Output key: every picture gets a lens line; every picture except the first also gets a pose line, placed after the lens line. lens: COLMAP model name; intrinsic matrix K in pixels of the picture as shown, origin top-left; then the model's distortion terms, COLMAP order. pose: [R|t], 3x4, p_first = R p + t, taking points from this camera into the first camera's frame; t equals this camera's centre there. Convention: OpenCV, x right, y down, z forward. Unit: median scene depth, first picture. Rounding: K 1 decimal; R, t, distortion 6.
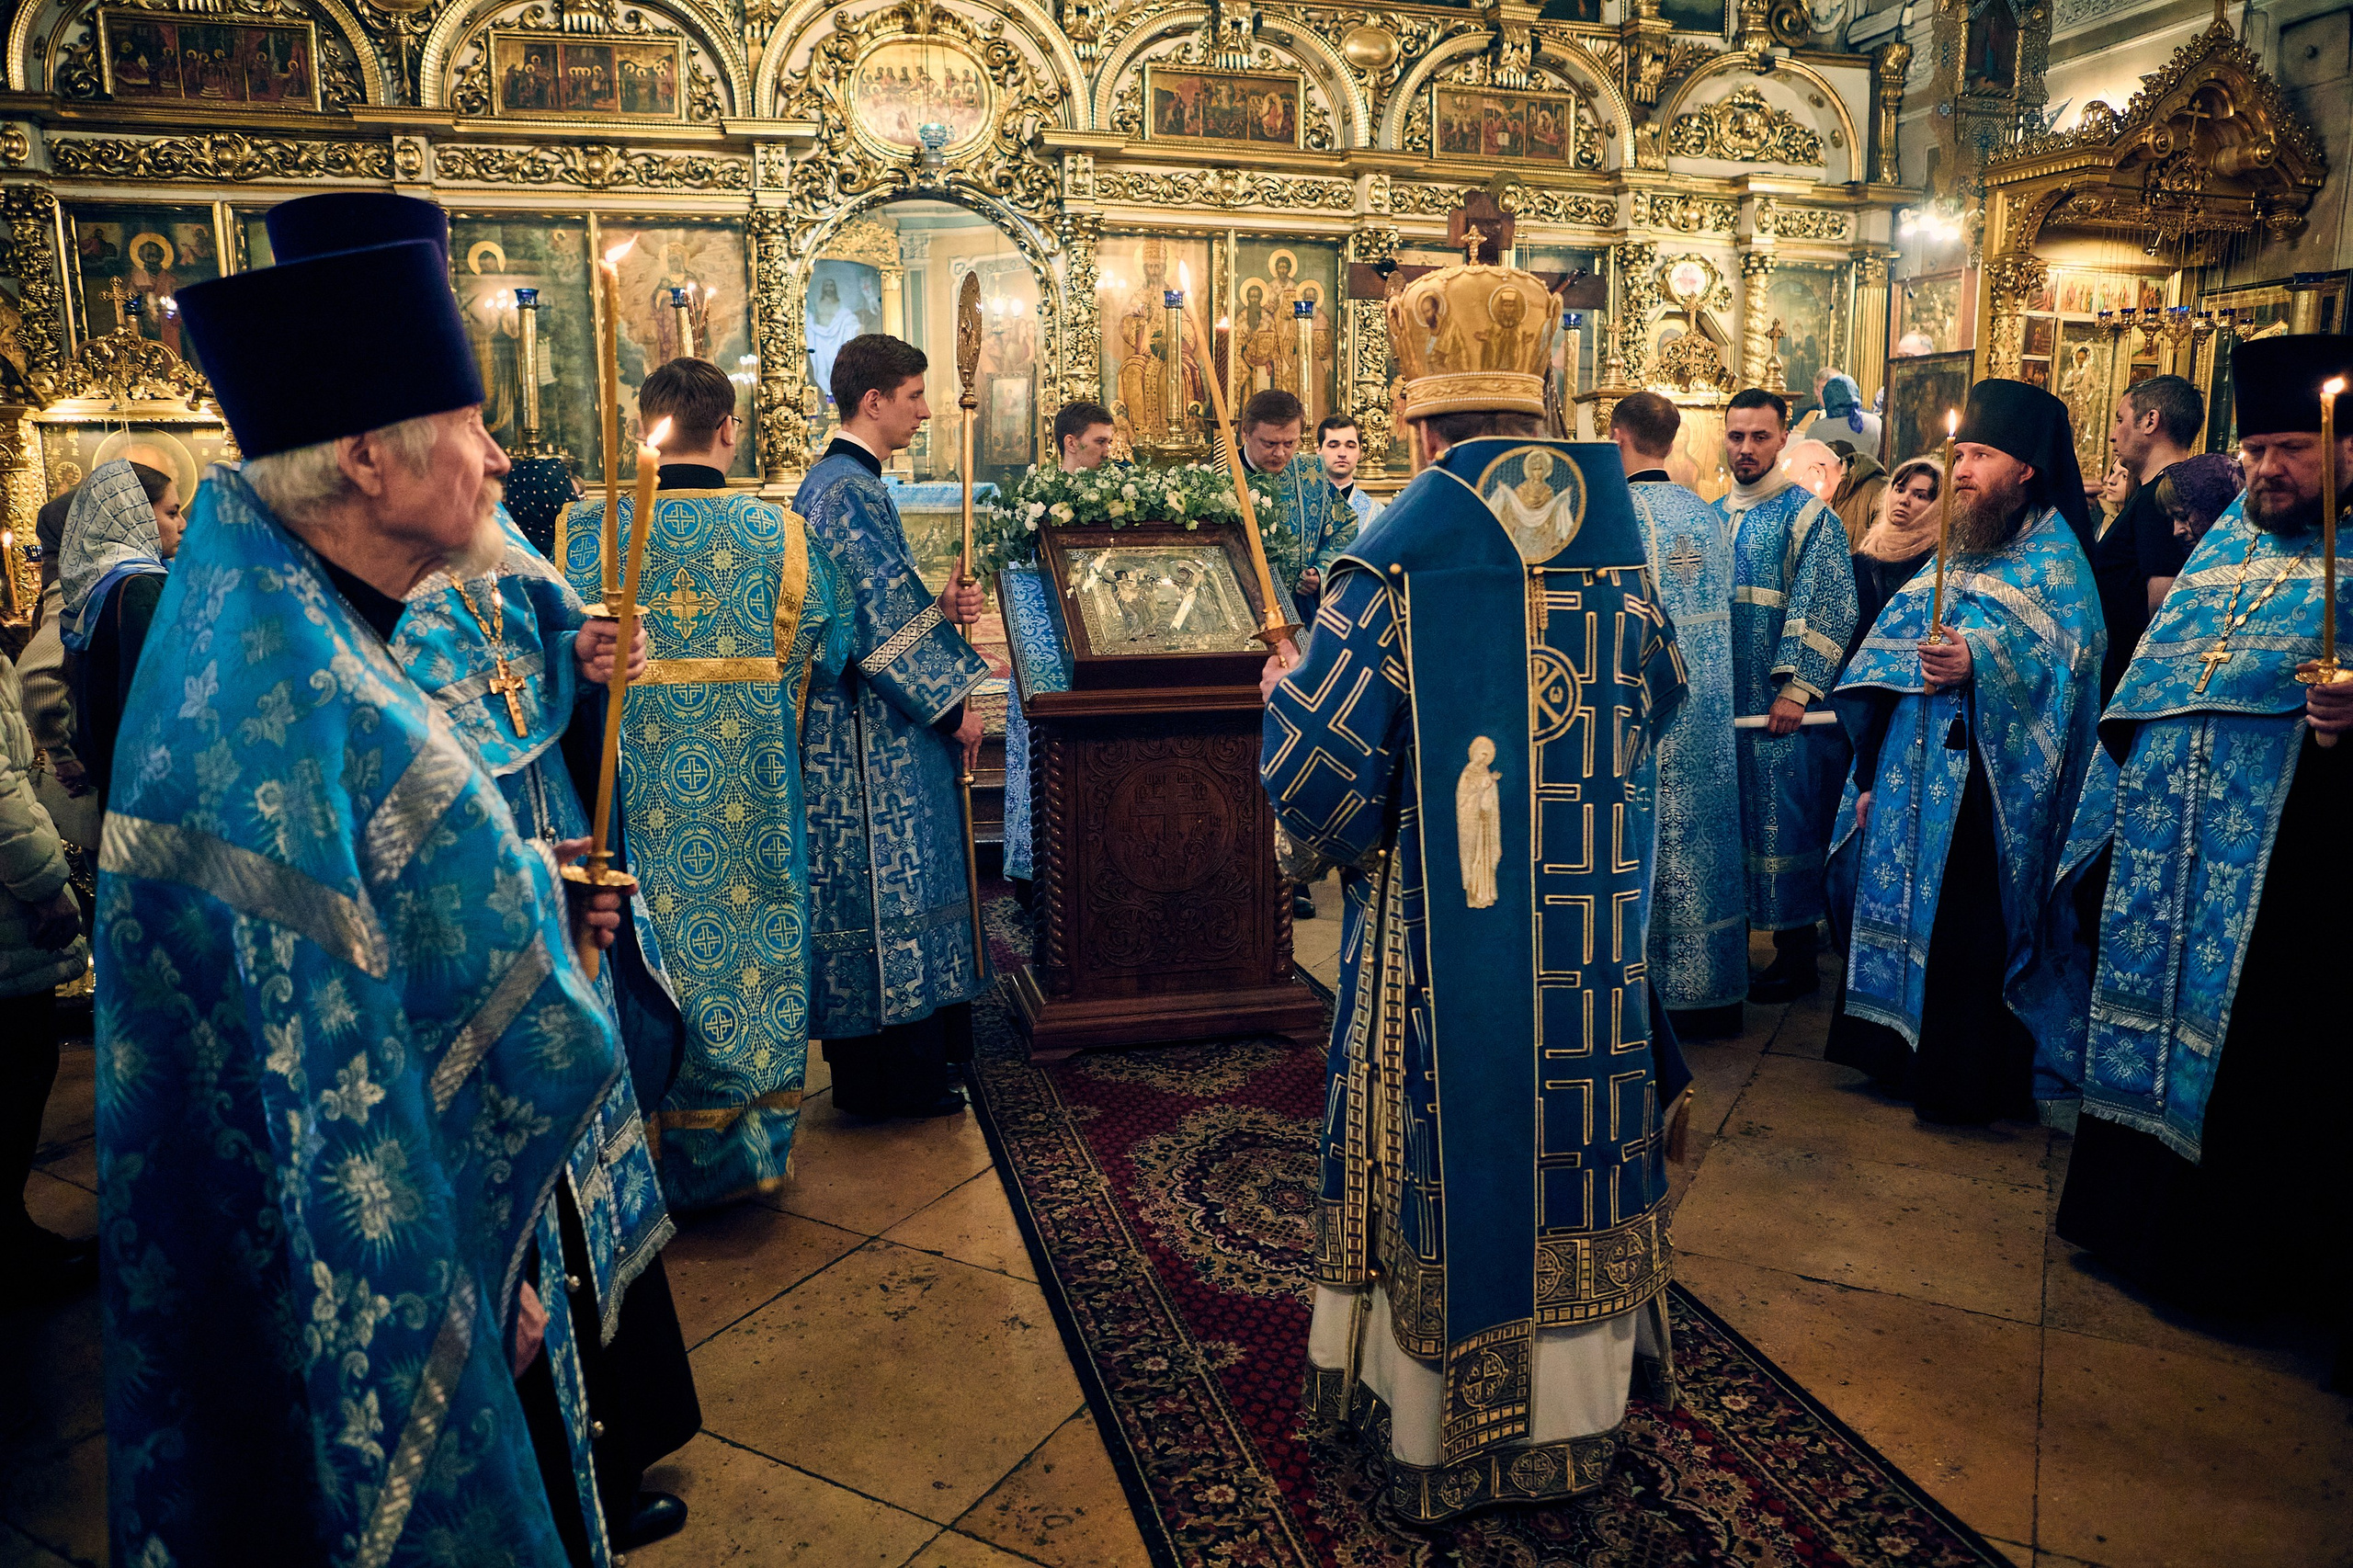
lens RADIAL K [[1621.9, 0, 1177.8], [0, 1621.9, 797.9], [0, 0, 1]] dist [-0.099757, 0.067224]
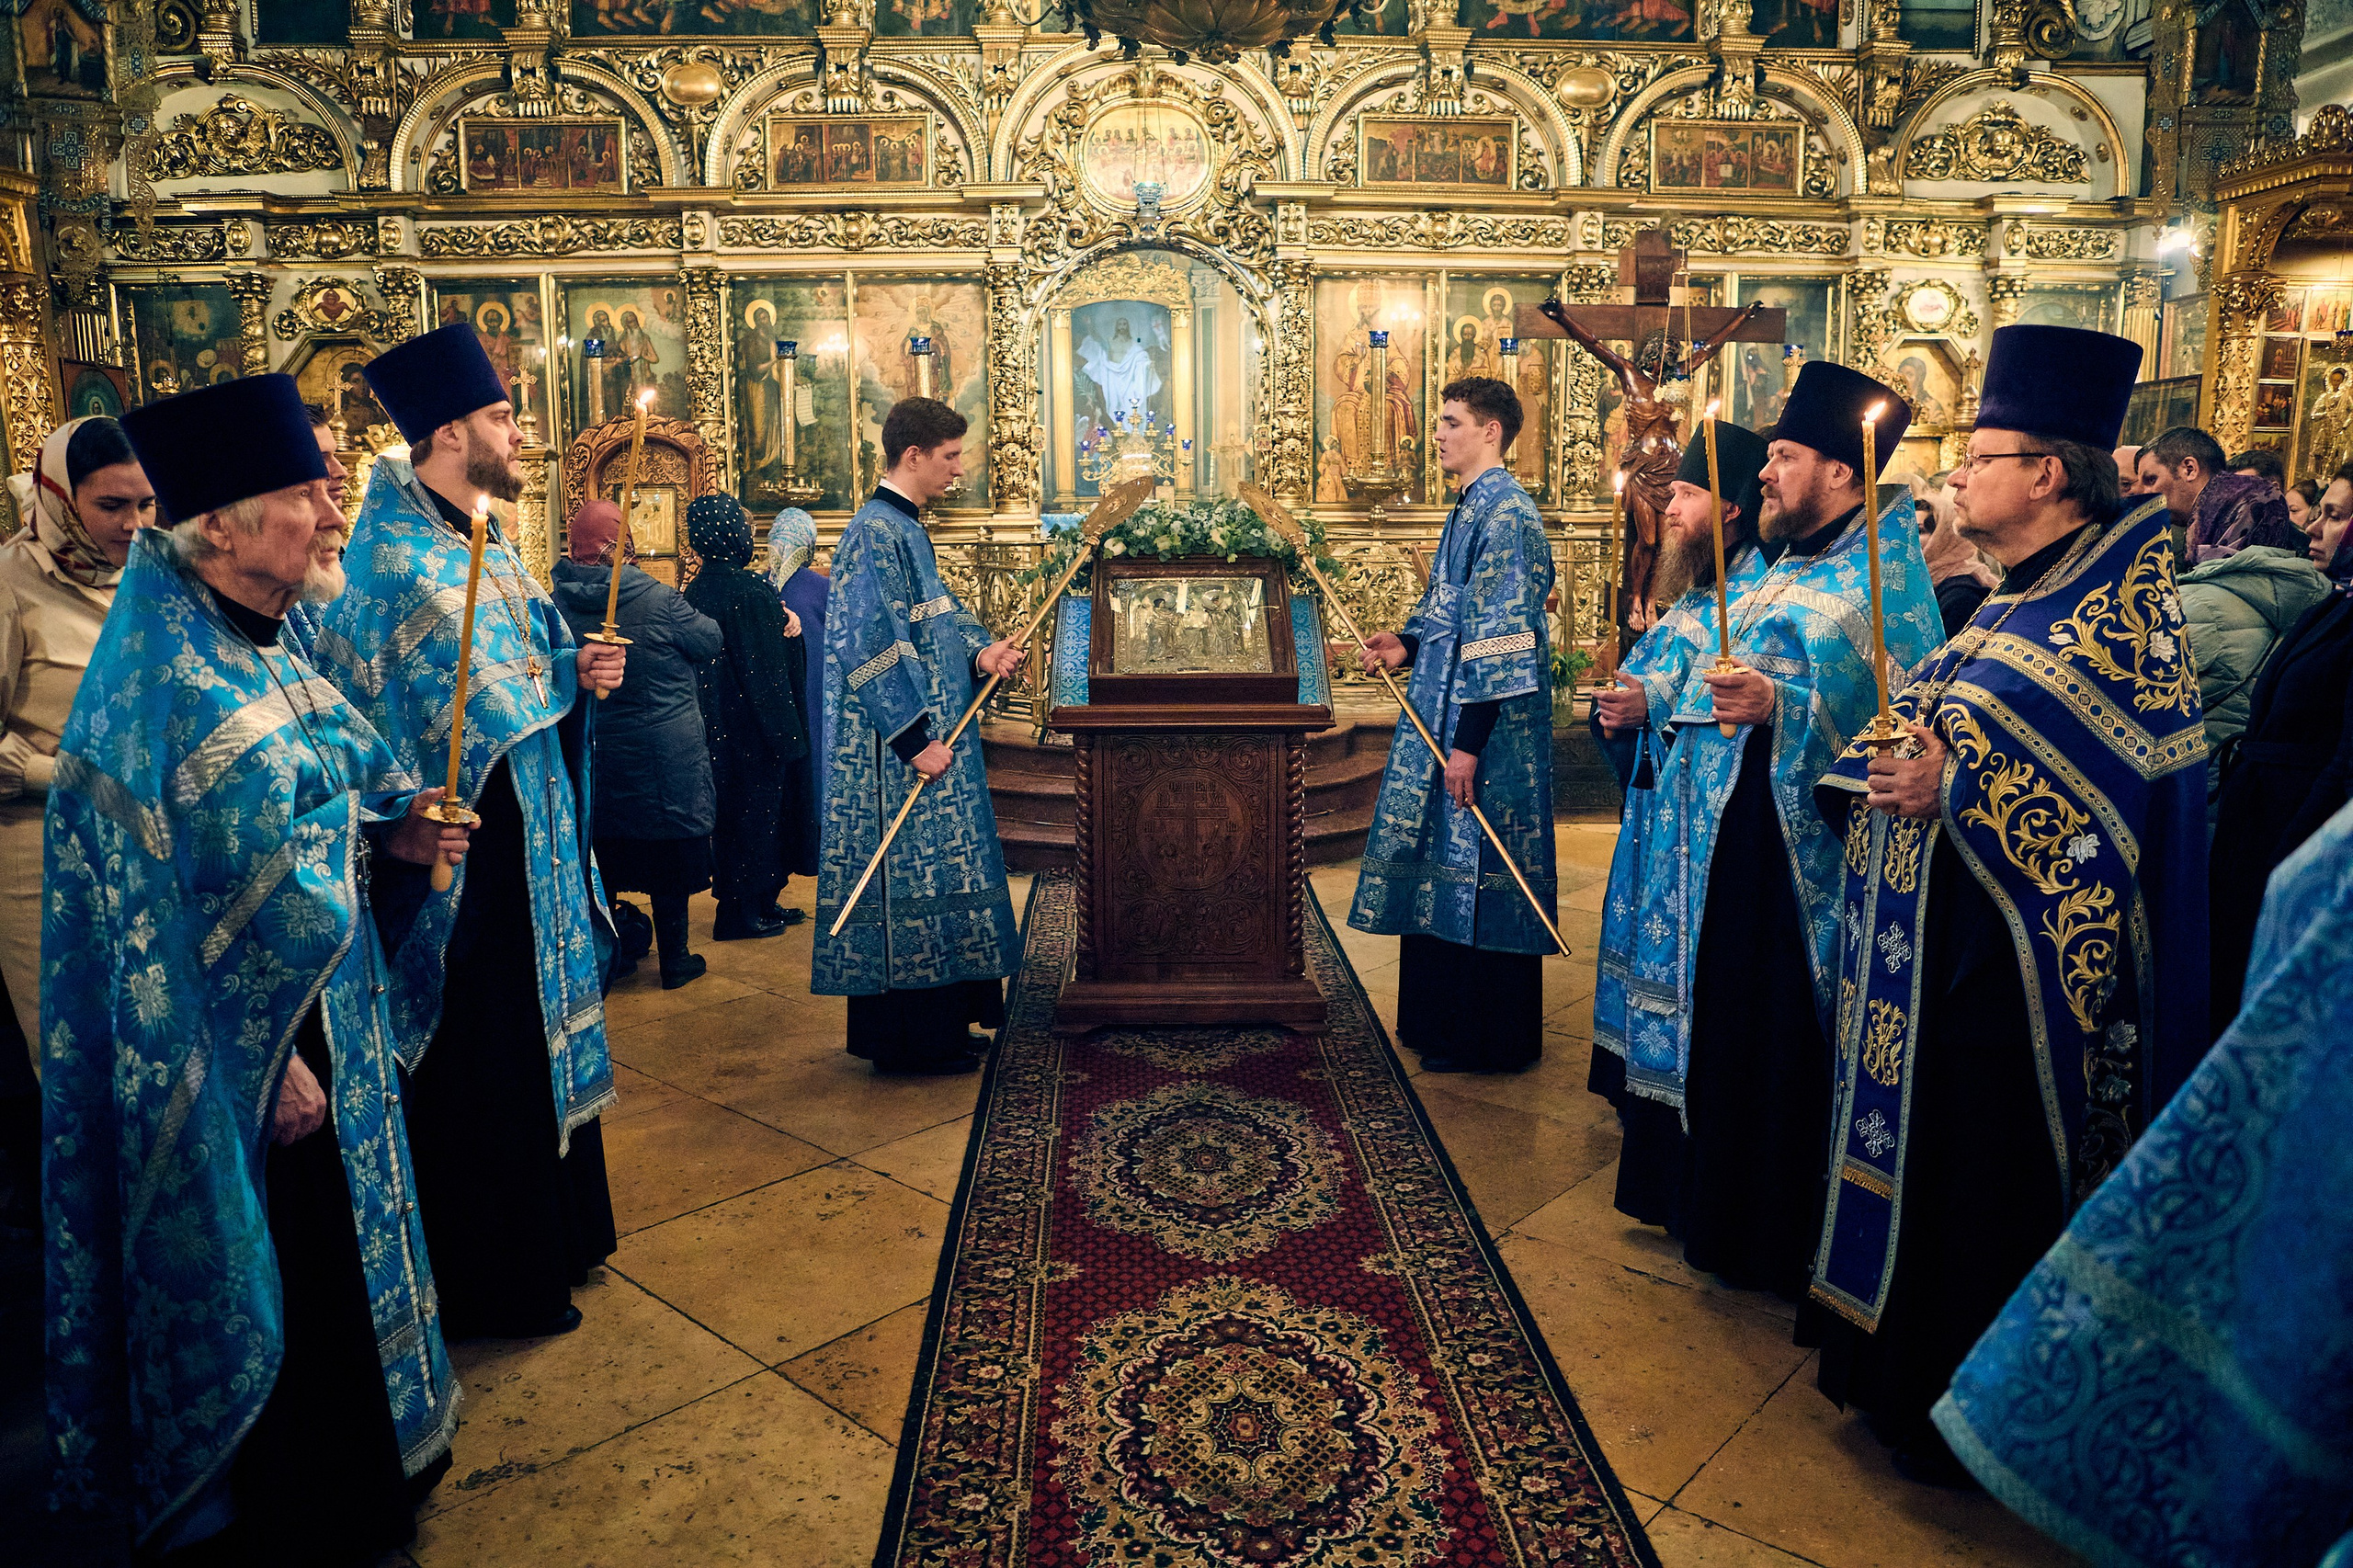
lens RADIAL K [[1621.9, 0, 1178.7], [0, 1621.9, 801.7], [0, 0, 1]] dist [-0.099757, 0.067224]
pose [[0.974477, 0.038466, -0.221169, 0.119606], [-0.041378, 0.999107, -0.008544, 0.004236], [0.220642, 0.017478, 0.975198, -0.042131]]
